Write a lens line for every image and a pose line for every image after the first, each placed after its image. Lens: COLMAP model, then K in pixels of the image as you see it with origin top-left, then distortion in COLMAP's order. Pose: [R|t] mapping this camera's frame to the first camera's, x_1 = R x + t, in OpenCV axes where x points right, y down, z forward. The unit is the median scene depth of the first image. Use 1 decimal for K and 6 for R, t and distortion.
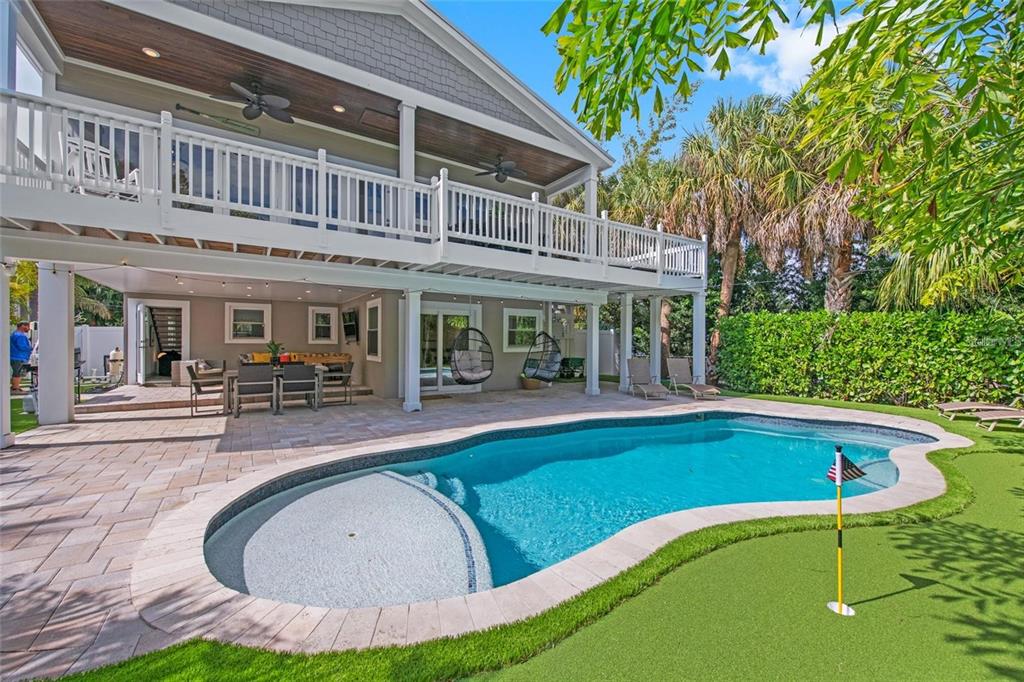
lens RADIAL K [[407.6, 0, 515.0], [0, 407.6, 341.5], [0, 0, 1]] dist [-0.001027, 0.000004]
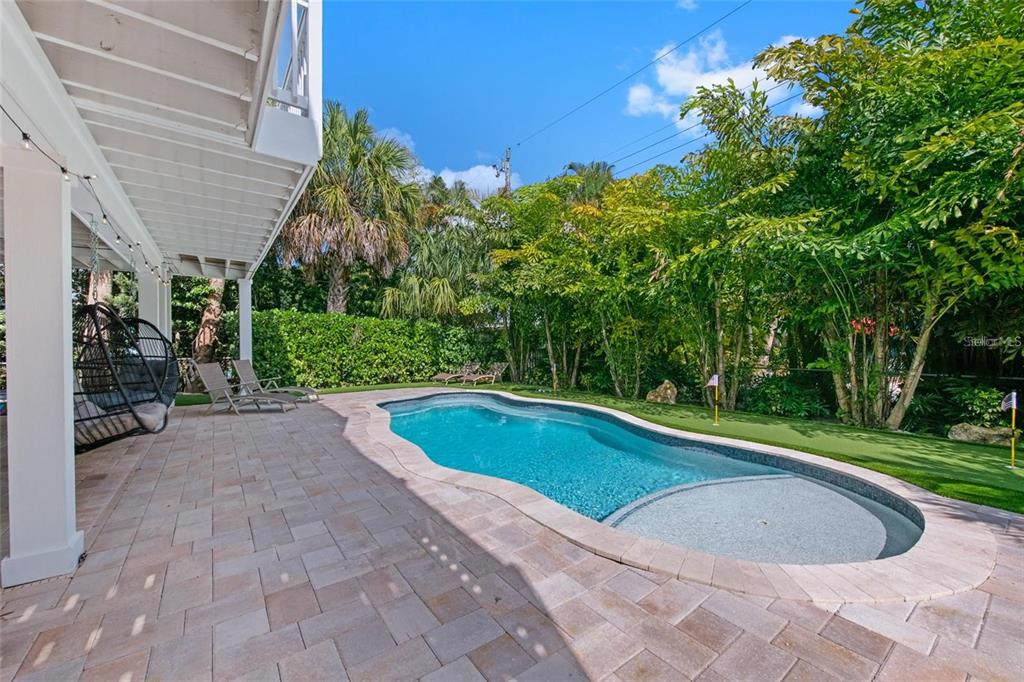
lens RADIAL K [[407.6, 0, 516.3], [0, 407.6, 341.3], [0, 0, 1]] dist [-0.001027, 0.000004]
pose [[-0.055571, -0.005142, 0.998442, -1.748450], [0.002277, 0.999983, 0.005276, 0.005871], [-0.998452, 0.002566, -0.055558, 2.110123]]
